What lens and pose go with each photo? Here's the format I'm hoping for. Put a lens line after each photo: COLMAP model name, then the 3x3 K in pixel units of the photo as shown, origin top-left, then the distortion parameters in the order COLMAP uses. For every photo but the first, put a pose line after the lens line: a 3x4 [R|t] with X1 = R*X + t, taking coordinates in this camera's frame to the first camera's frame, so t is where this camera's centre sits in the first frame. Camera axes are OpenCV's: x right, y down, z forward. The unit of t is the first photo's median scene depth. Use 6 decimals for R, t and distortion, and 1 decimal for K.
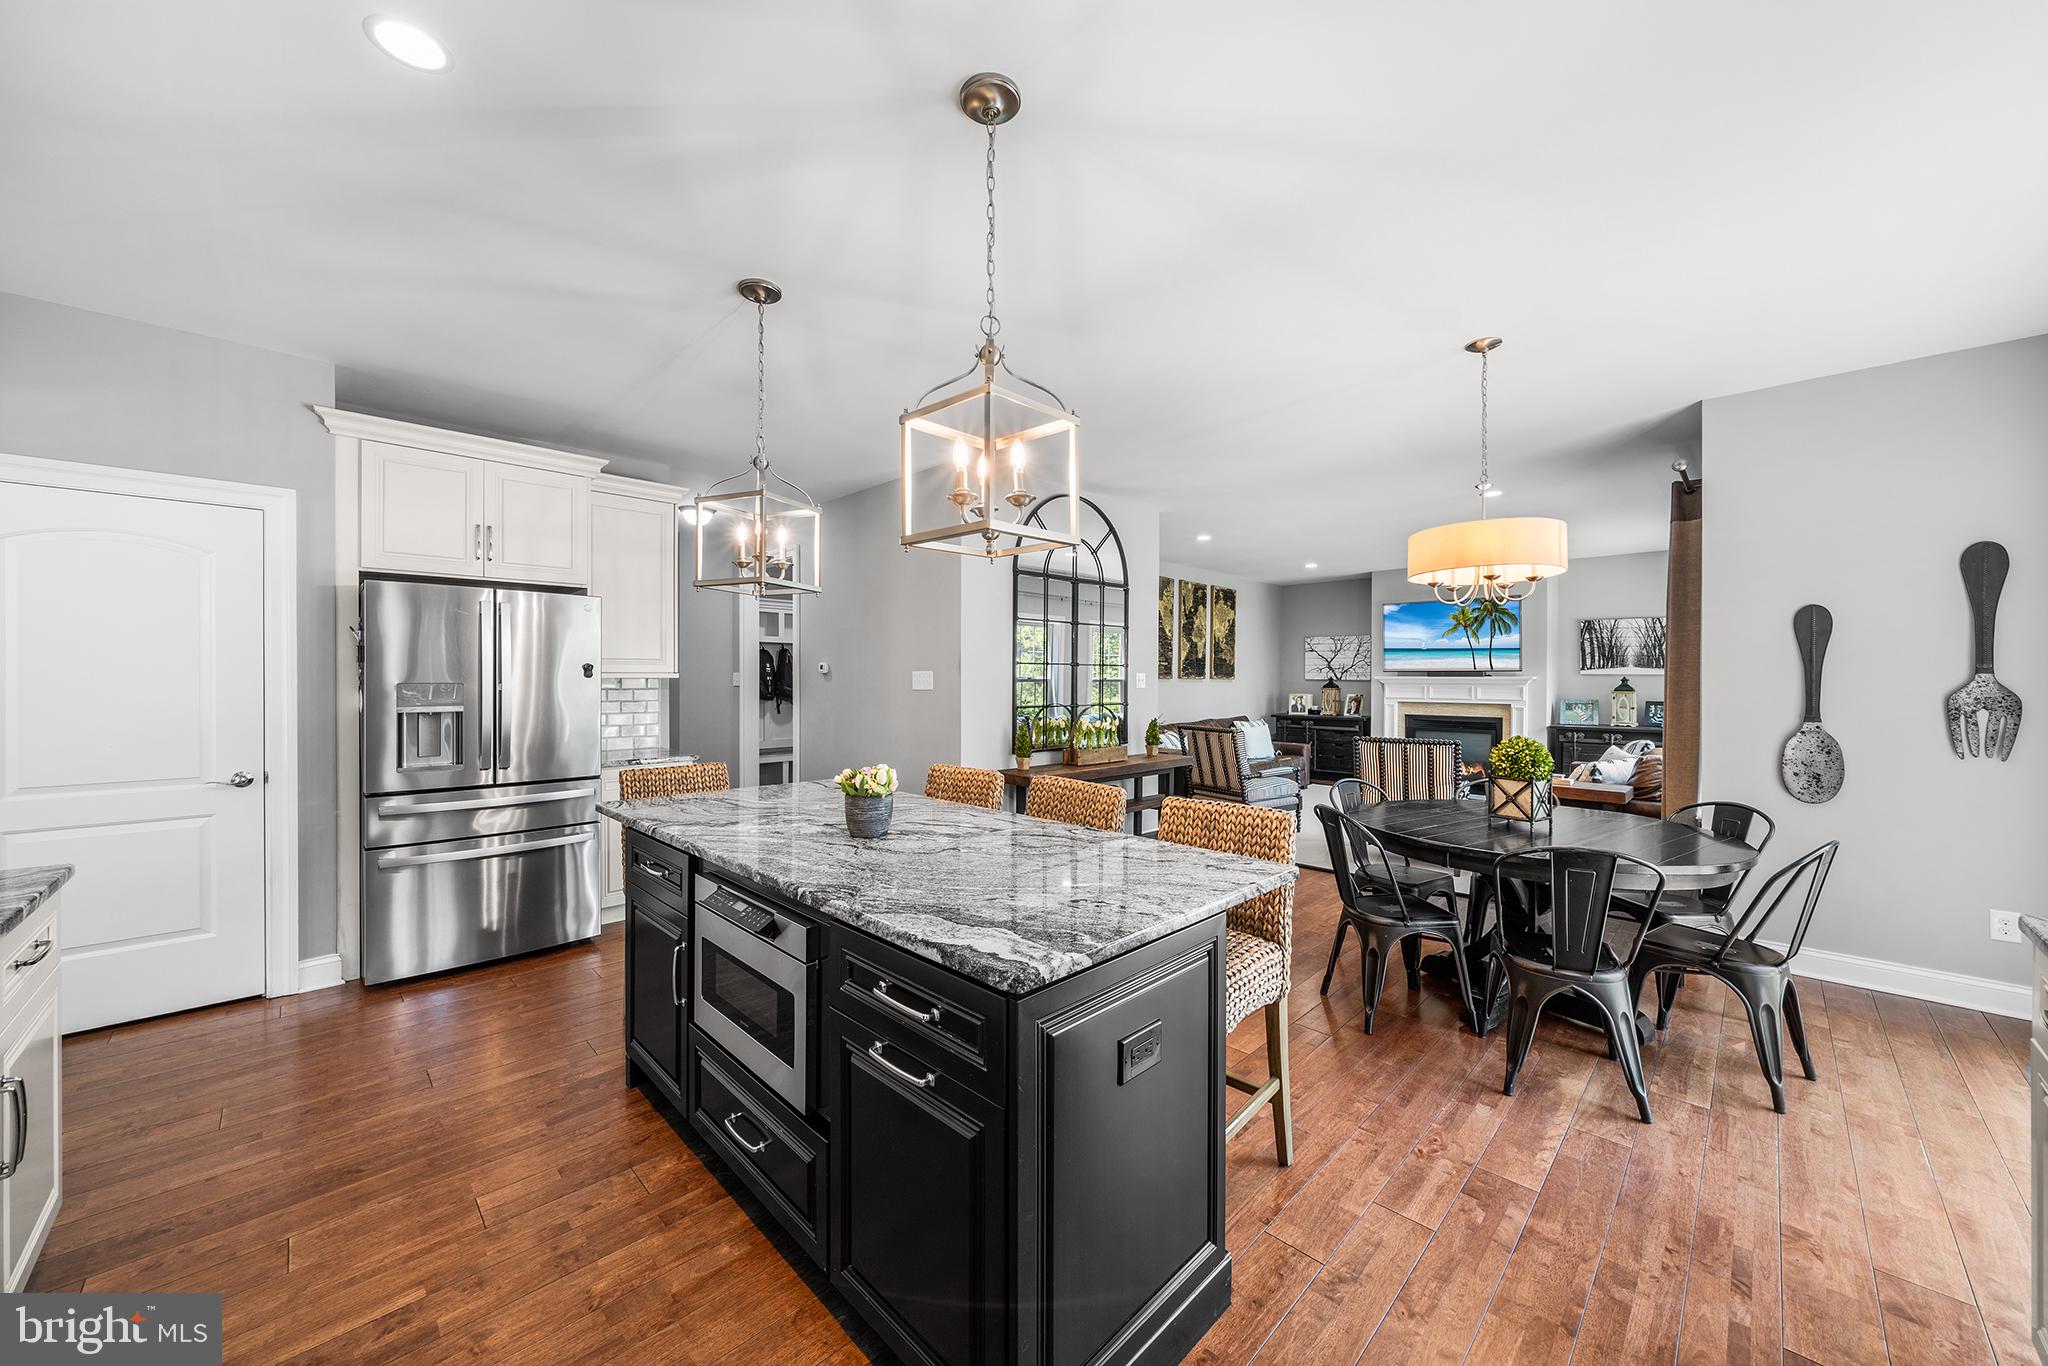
lens RADIAL K [[759.8, 0, 1049.9], [0, 759.8, 678.8], [0, 0, 1]] dist [-0.000892, -0.000431]
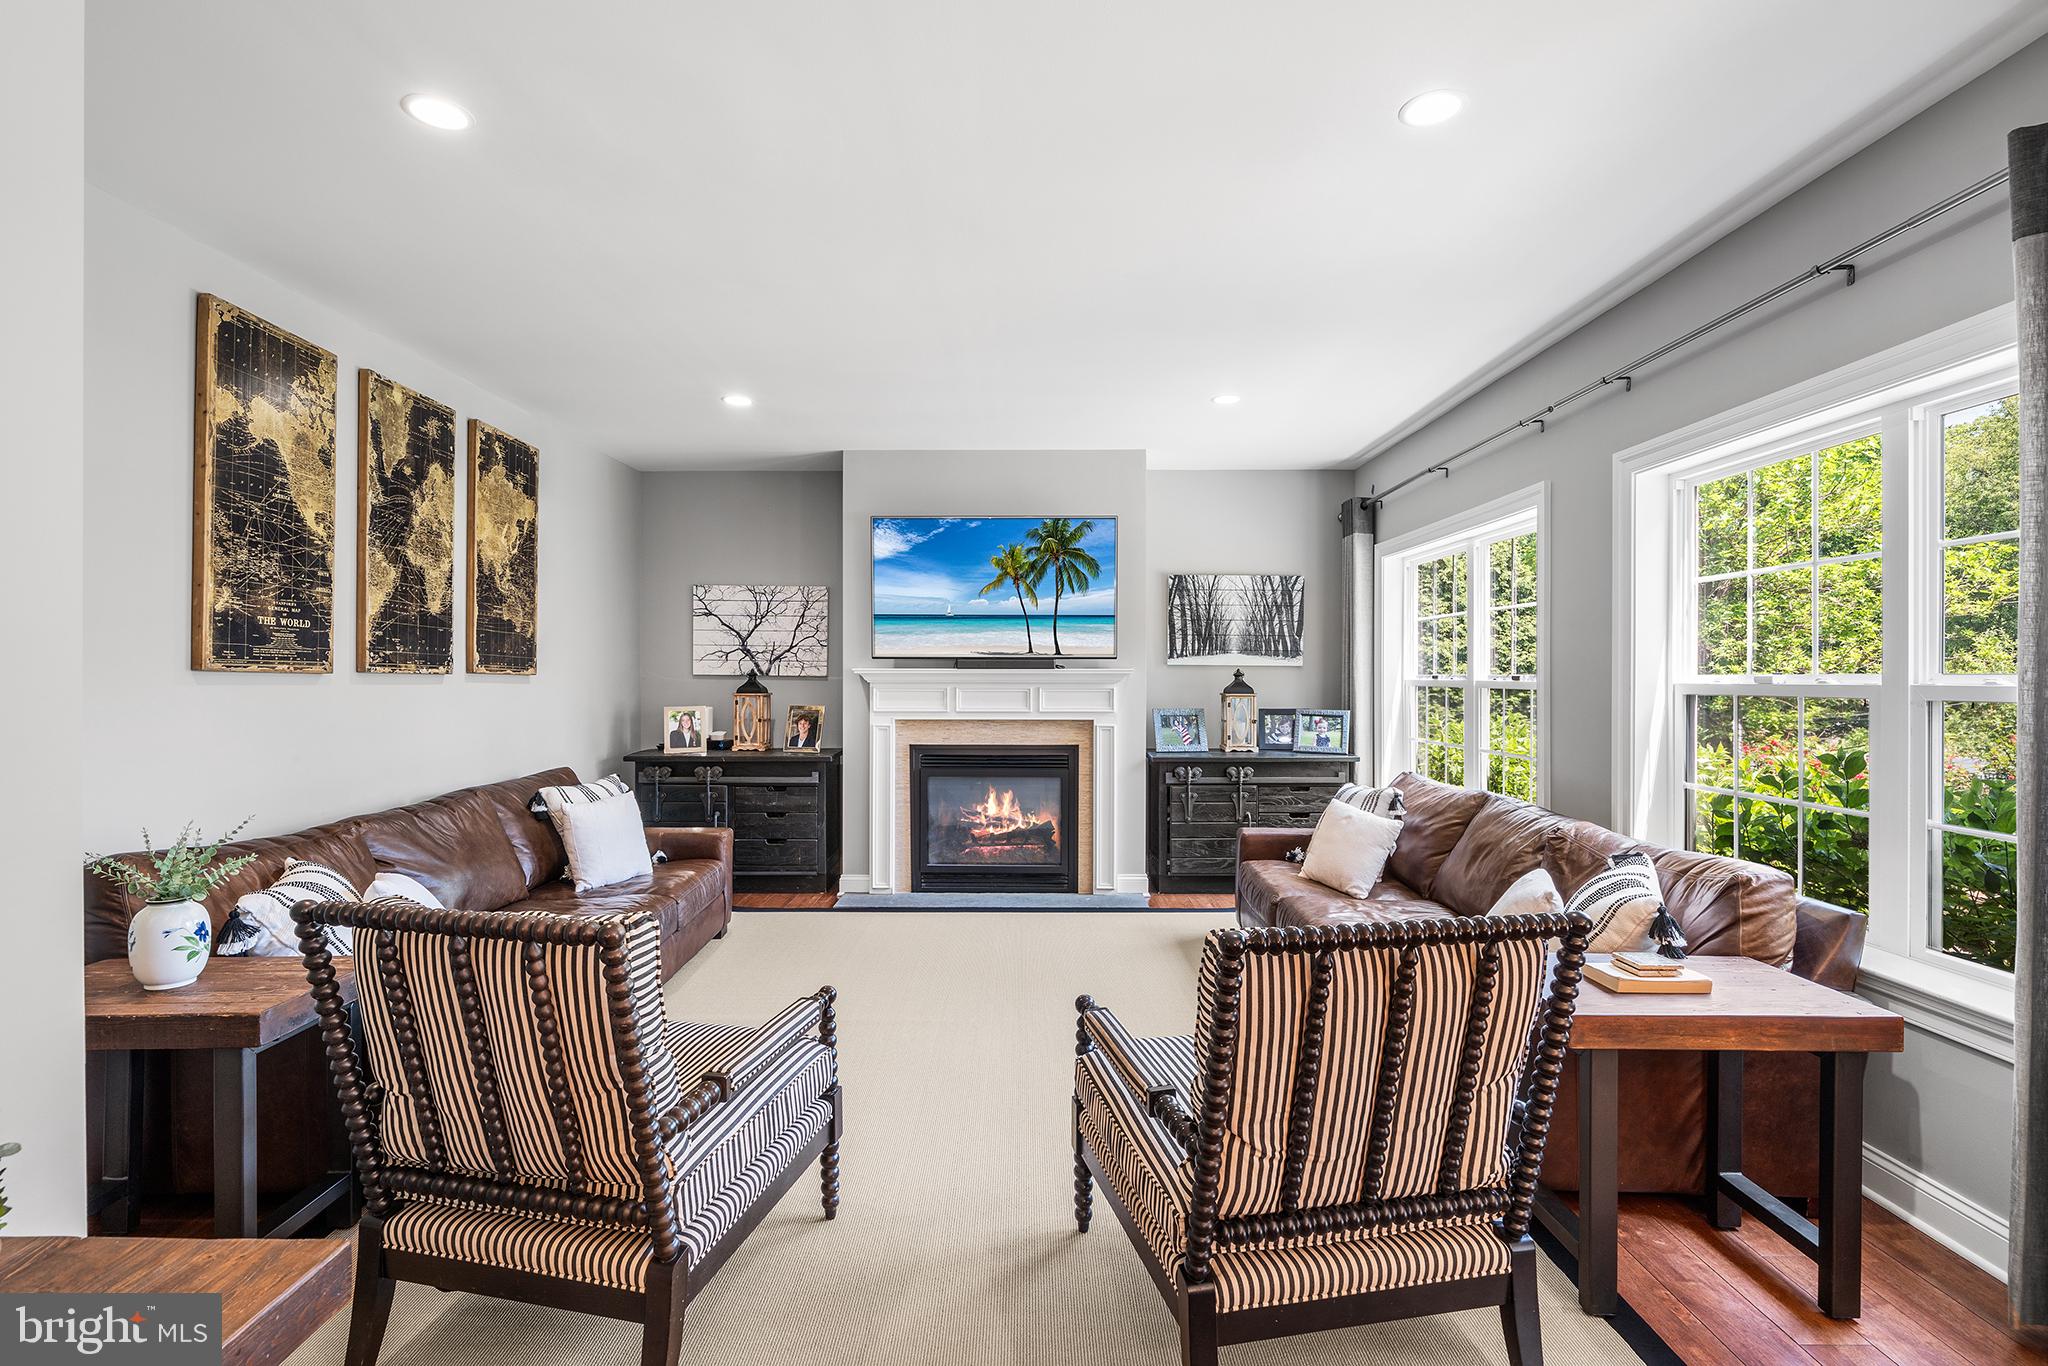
lens RADIAL K [[947.7, 0, 1012.5], [0, 947.7, 675.6], [0, 0, 1]] dist [-0.001323, 0.000350]
pose [[0.740128, -0.002357, 0.672462, 0.102611], [0.001735, 0.999997, 0.001596, 0.000641], [-0.672464, -0.000014, 0.740130, 0.503014]]
